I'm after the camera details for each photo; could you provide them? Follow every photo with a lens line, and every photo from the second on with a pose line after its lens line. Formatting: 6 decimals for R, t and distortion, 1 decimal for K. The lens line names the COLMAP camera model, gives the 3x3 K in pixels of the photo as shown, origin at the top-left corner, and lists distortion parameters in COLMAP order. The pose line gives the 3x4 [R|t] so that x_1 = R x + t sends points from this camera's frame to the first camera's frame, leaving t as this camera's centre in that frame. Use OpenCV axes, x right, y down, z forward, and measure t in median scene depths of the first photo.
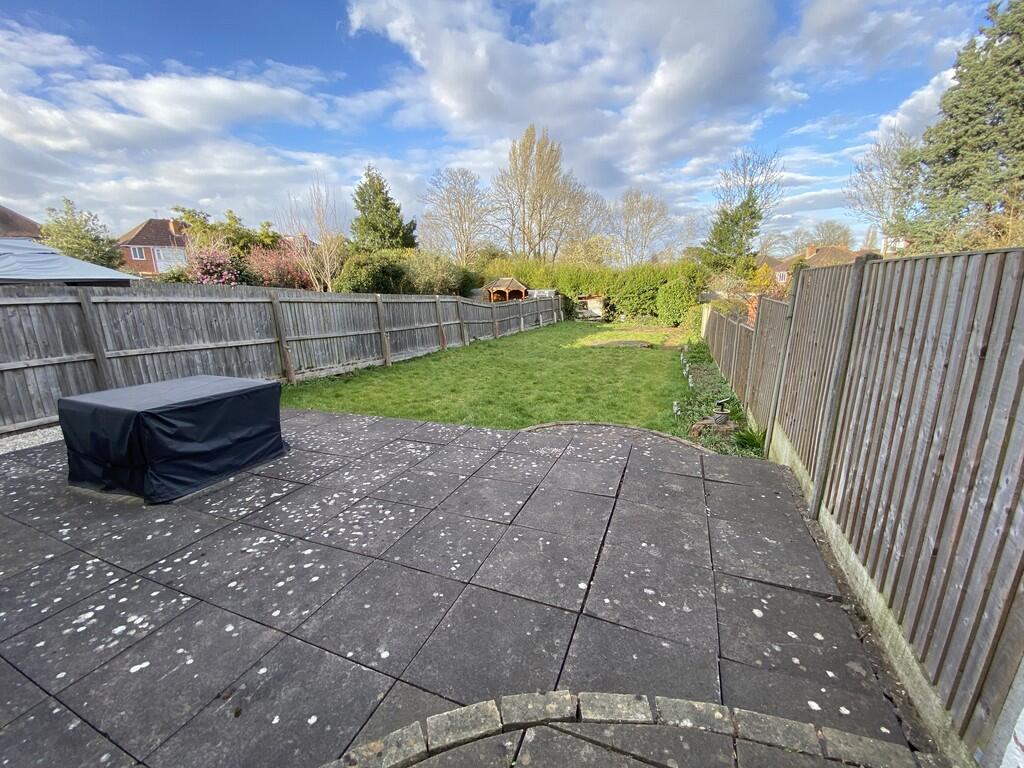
lens RADIAL K [[404.8, 0, 512.0], [0, 404.8, 384.0], [0, 0, 1]] dist [-0.009462, -0.000244]
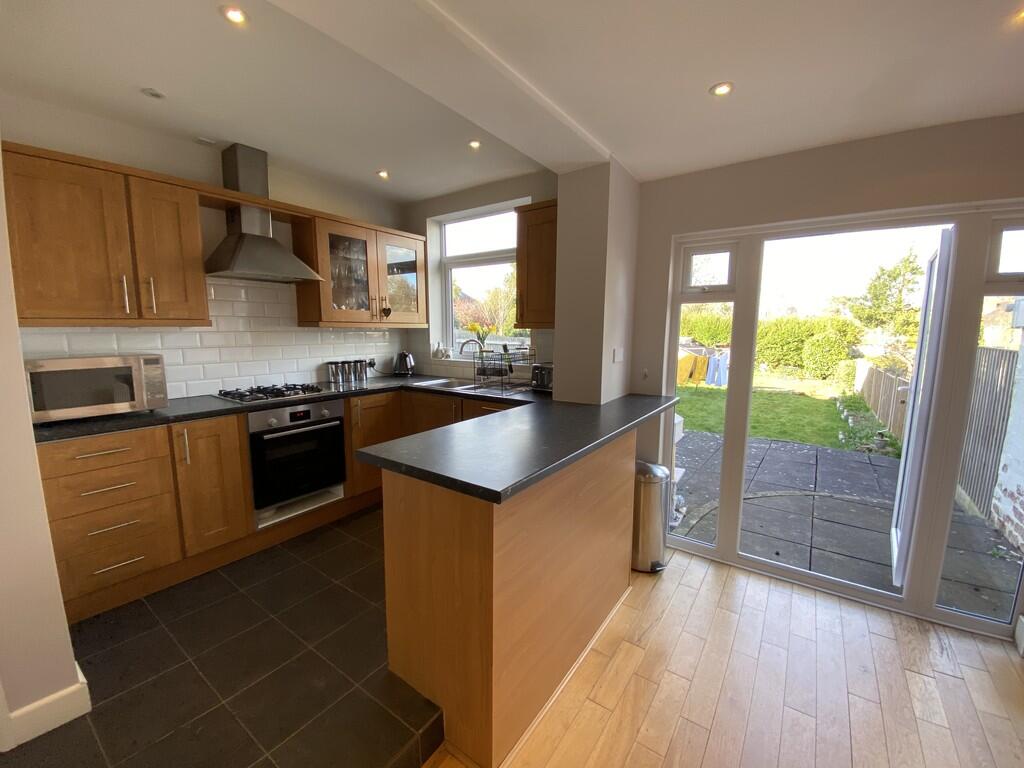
lens RADIAL K [[414.6, 0, 512.0], [0, 414.6, 384.0], [0, 0, 1]] dist [-0.019054, 0.000097]
pose [[0.967187, 0.065671, -0.245431, -0.093607], [-0.090120, 0.991880, -0.089739, 0.031535], [0.237545, 0.108913, 0.965251, -0.167456]]
